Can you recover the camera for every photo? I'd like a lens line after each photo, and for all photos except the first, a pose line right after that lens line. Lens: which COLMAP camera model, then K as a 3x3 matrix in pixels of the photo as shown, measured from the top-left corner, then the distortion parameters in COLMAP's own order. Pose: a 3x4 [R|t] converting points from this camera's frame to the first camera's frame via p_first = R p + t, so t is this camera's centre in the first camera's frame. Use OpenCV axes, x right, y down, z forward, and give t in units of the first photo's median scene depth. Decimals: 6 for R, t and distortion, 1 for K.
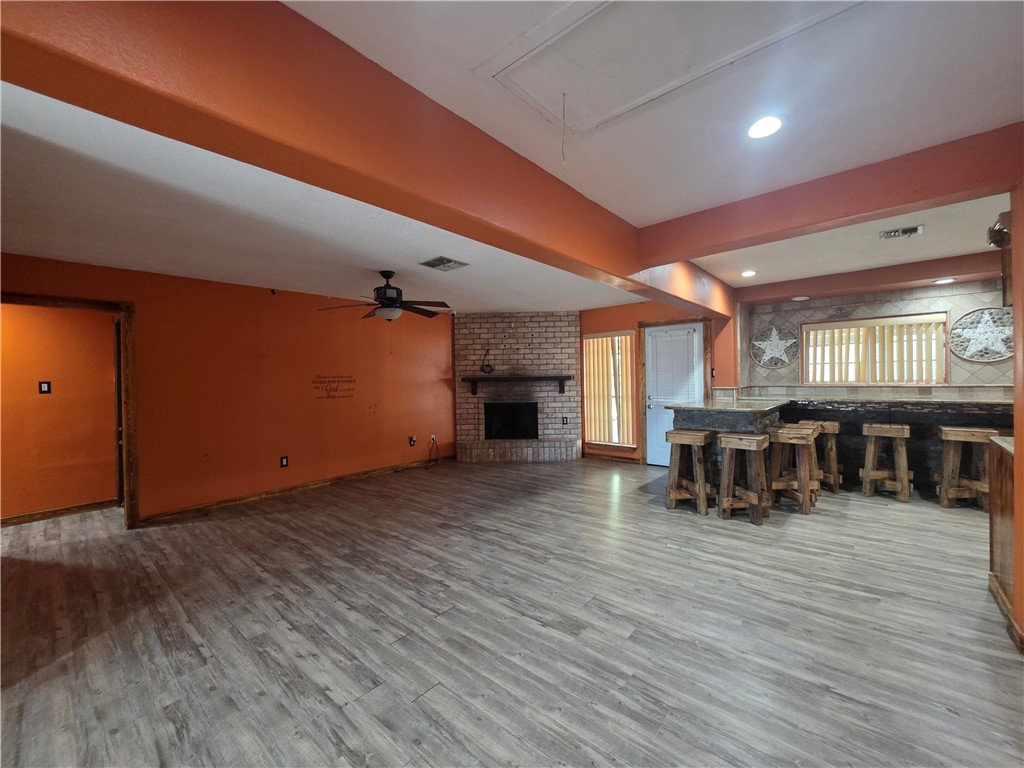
lens RADIAL K [[409.9, 0, 504.0], [0, 409.9, 383.2], [0, 0, 1]] dist [0.003407, -0.001498]
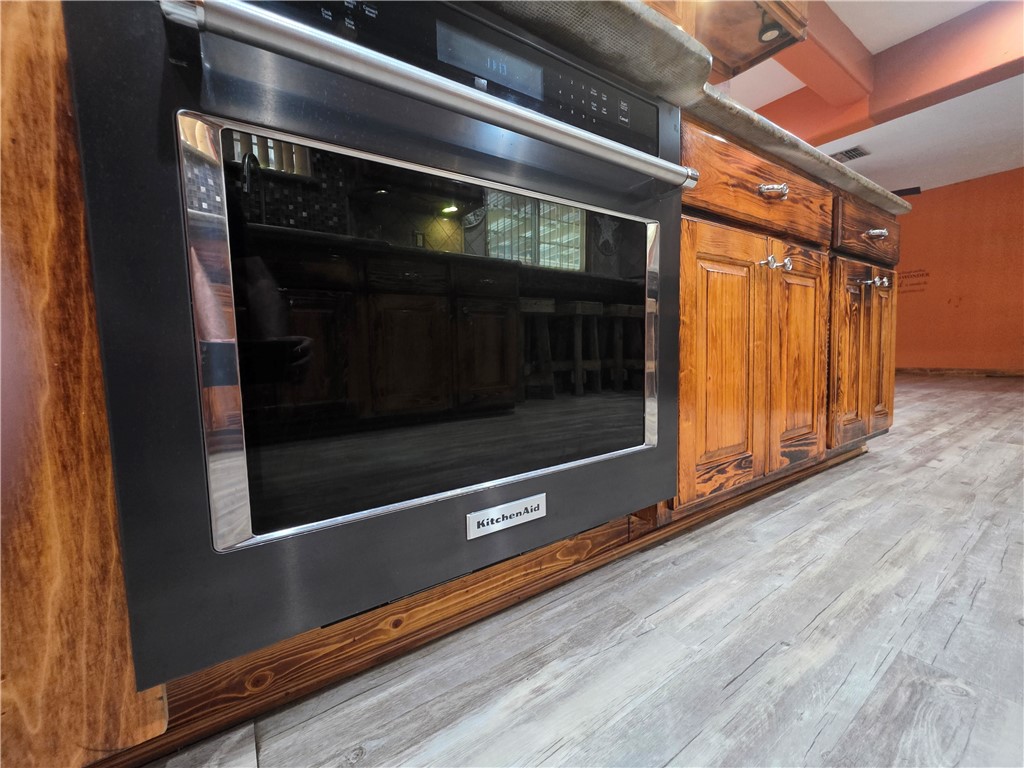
lens RADIAL K [[409.9, 0, 507.2], [0, 409.9, 381.2], [0, 0, 1]] dist [0.003407, -0.001498]
pose [[-0.248420, 0.094409, -0.964041, 1.136902], [0.016679, 0.995508, 0.093192, 0.186805], [0.968509, 0.007072, -0.248879, 0.357006]]
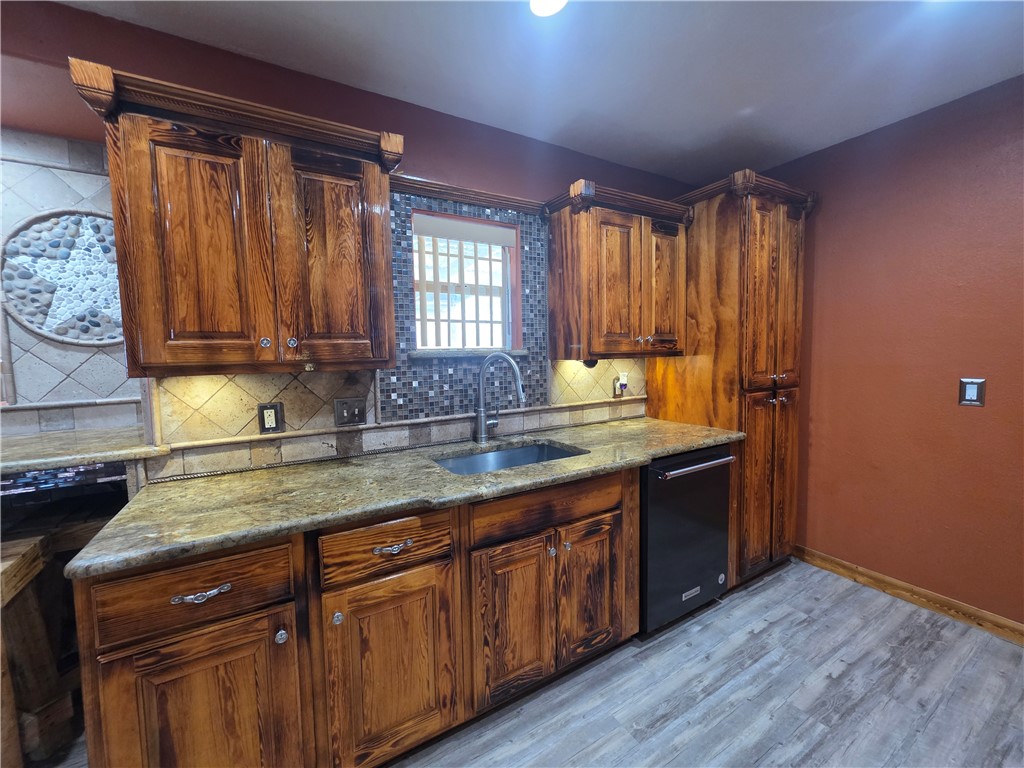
lens RADIAL K [[409.9, 0, 504.9], [0, 409.9, 381.8], [0, 0, 1]] dist [0.003407, -0.001498]
pose [[0.315513, -0.057332, 0.947188, 0.929691], [0.026444, 0.998317, 0.051618, -0.025712], [-0.948553, 0.008761, 0.316498, 0.488146]]
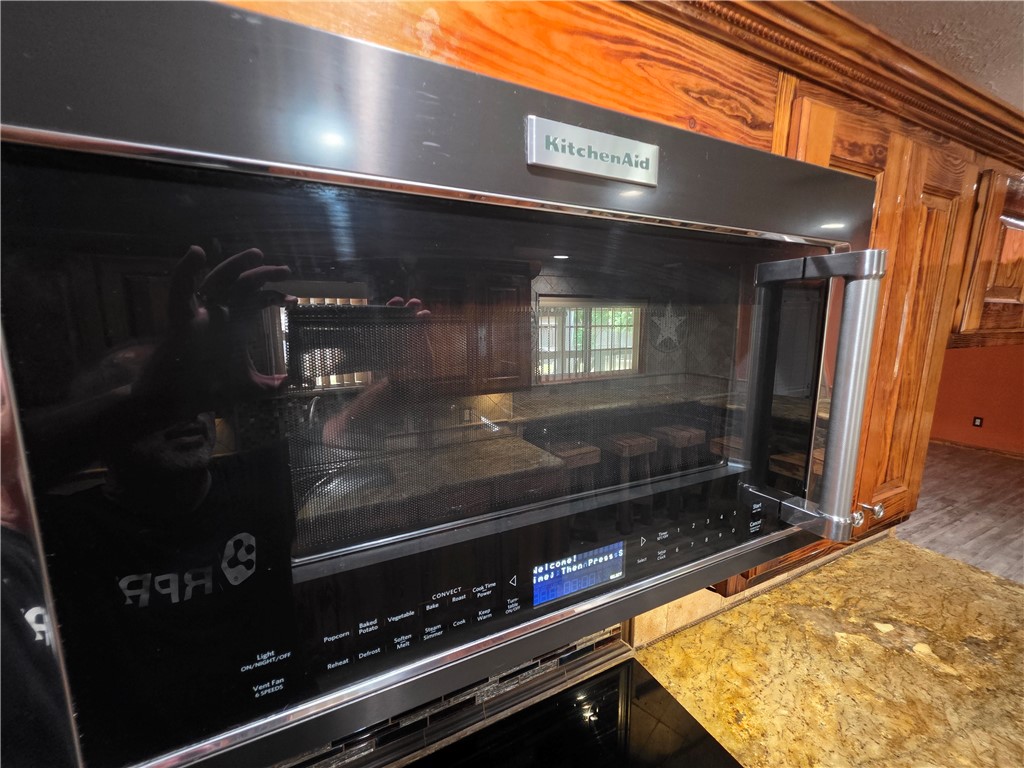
lens RADIAL K [[409.9, 0, 507.9], [0, 409.9, 383.0], [0, 0, 1]] dist [0.003407, -0.001498]
pose [[-0.382983, 0.164040, -0.909074, 1.054806], [0.000906, 0.984173, 0.177210, -0.120828], [0.923755, 0.067045, -0.377070, 0.294233]]
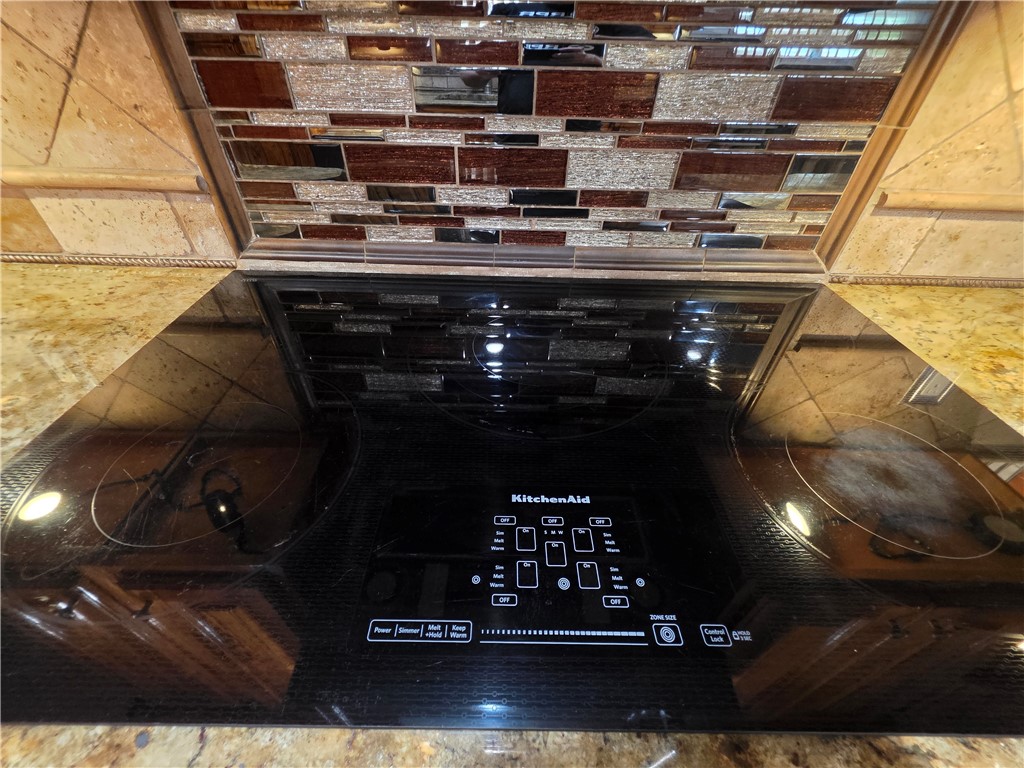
lens RADIAL K [[409.9, 0, 513.5], [0, 409.9, 380.6], [0, 0, 1]] dist [0.003407, -0.001498]
pose [[-0.755480, 0.417239, -0.505136, 1.015276], [-0.015642, 0.759290, 0.650564, 0.008283], [0.654985, 0.499389, -0.567102, 0.311793]]
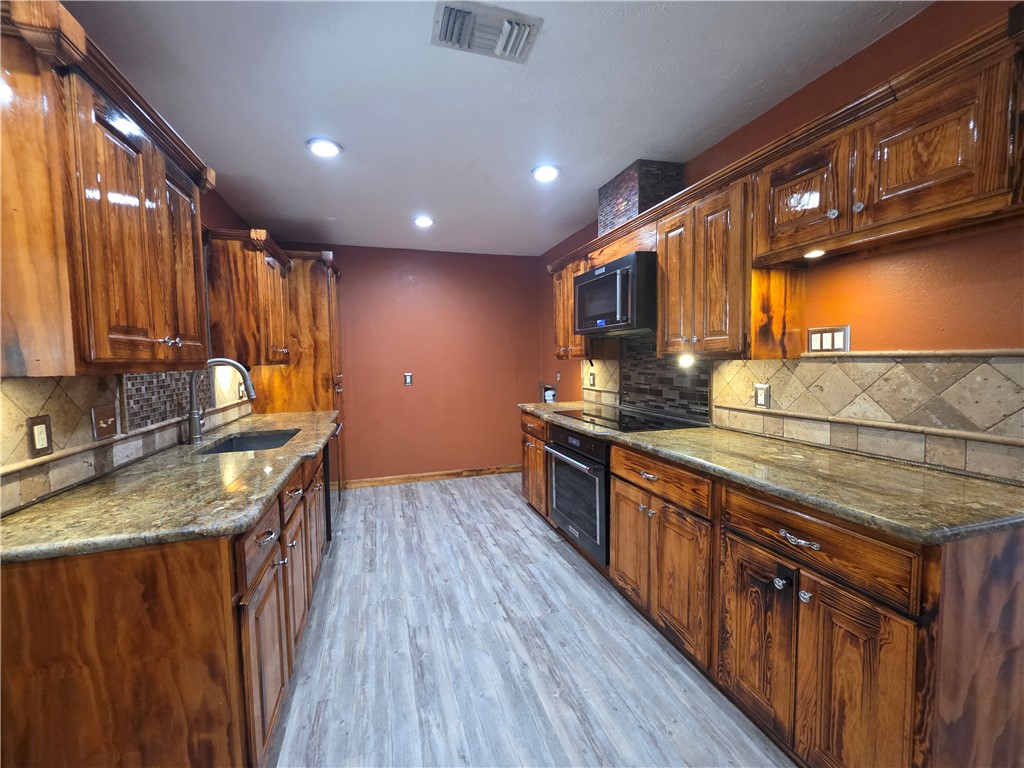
lens RADIAL K [[409.9, 0, 503.3], [0, 409.9, 380.8], [0, 0, 1]] dist [0.003407, -0.001498]
pose [[-0.853120, 0.002227, 0.521709, 0.784134], [0.036451, 0.997802, 0.055346, -0.021860], [-0.520439, 0.066234, -0.851326, 0.889280]]
